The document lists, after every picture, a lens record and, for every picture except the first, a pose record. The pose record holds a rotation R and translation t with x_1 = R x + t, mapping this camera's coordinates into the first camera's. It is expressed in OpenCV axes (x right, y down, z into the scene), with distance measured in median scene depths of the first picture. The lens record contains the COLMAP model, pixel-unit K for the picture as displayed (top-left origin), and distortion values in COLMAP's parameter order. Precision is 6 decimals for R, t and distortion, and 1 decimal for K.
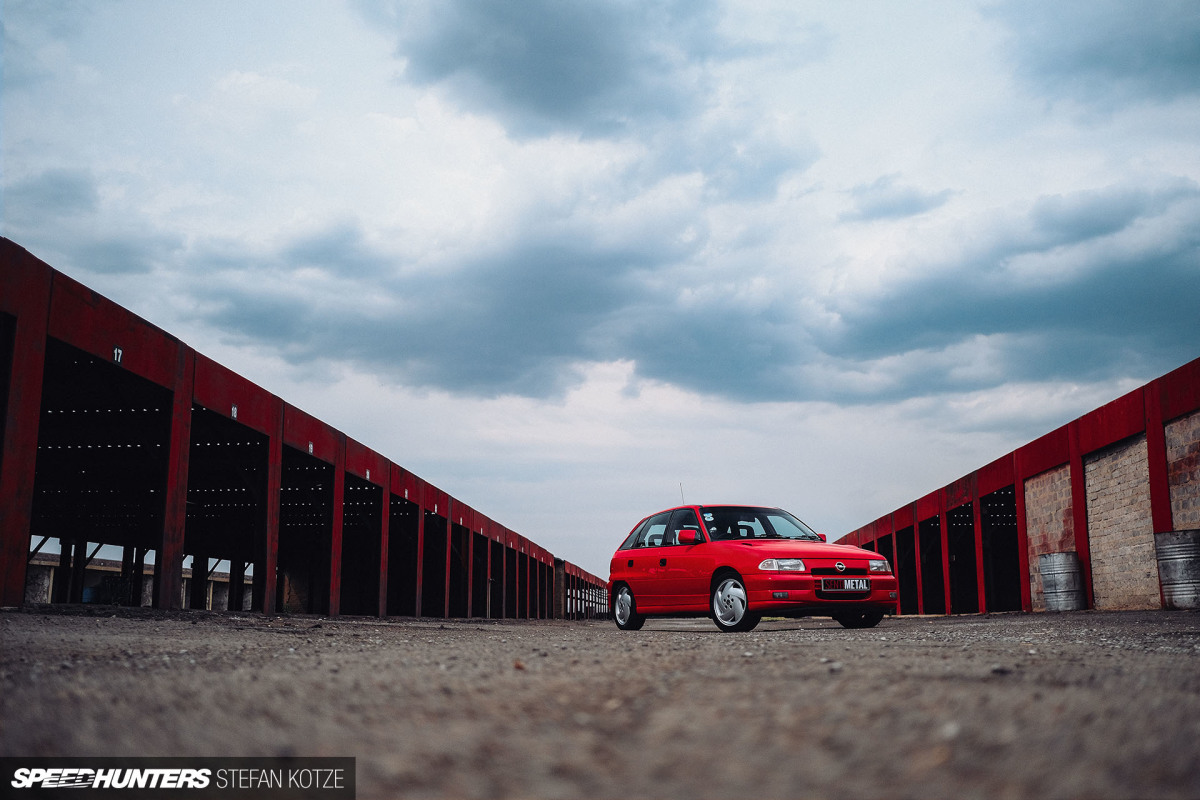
lens RADIAL K [[1178.4, 0, 600.0], [0, 1178.4, 400.0], [0, 0, 1]] dist [-0.018107, 0.020179]
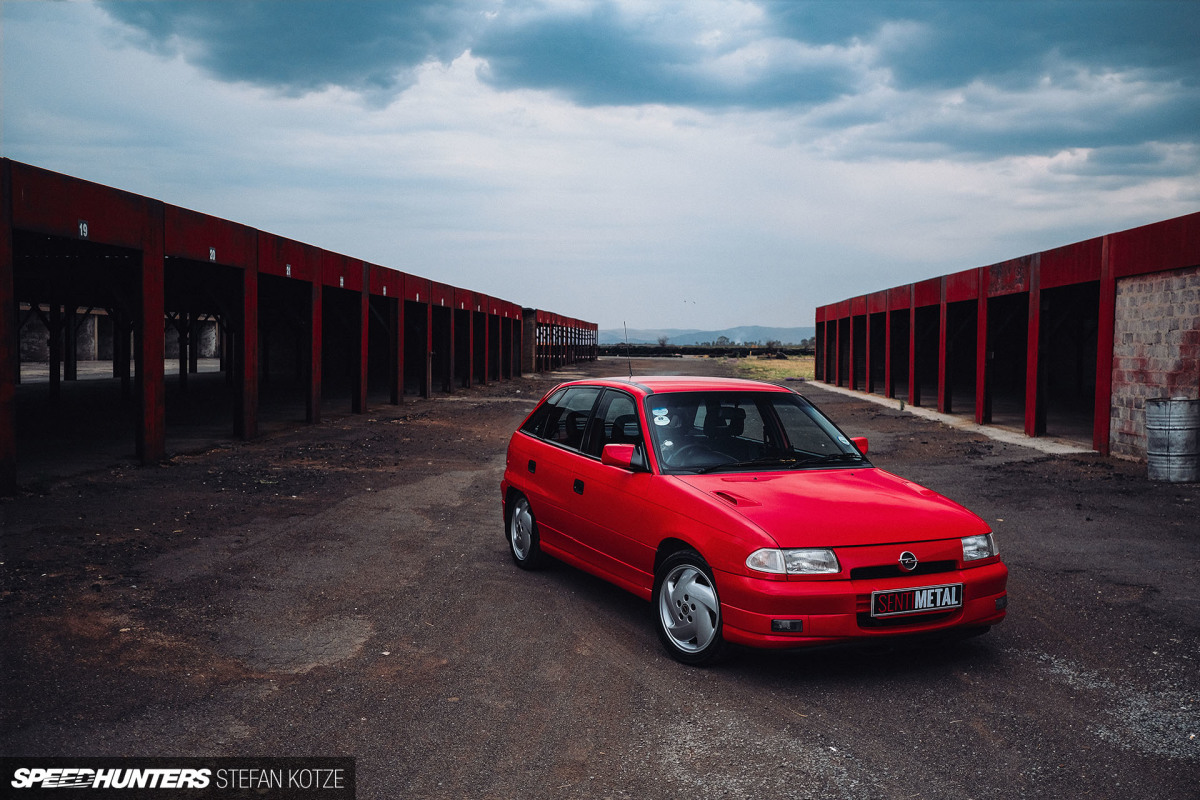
lens RADIAL K [[1178.4, 0, 600.0], [0, 1178.4, 400.0], [0, 0, 1]] dist [-0.018107, 0.020179]
pose [[0.999790, 0.018400, 0.009070, 0.063088], [-0.020001, 0.972593, 0.231651, -0.038129], [-0.004559, -0.231784, 0.972757, 0.501331]]
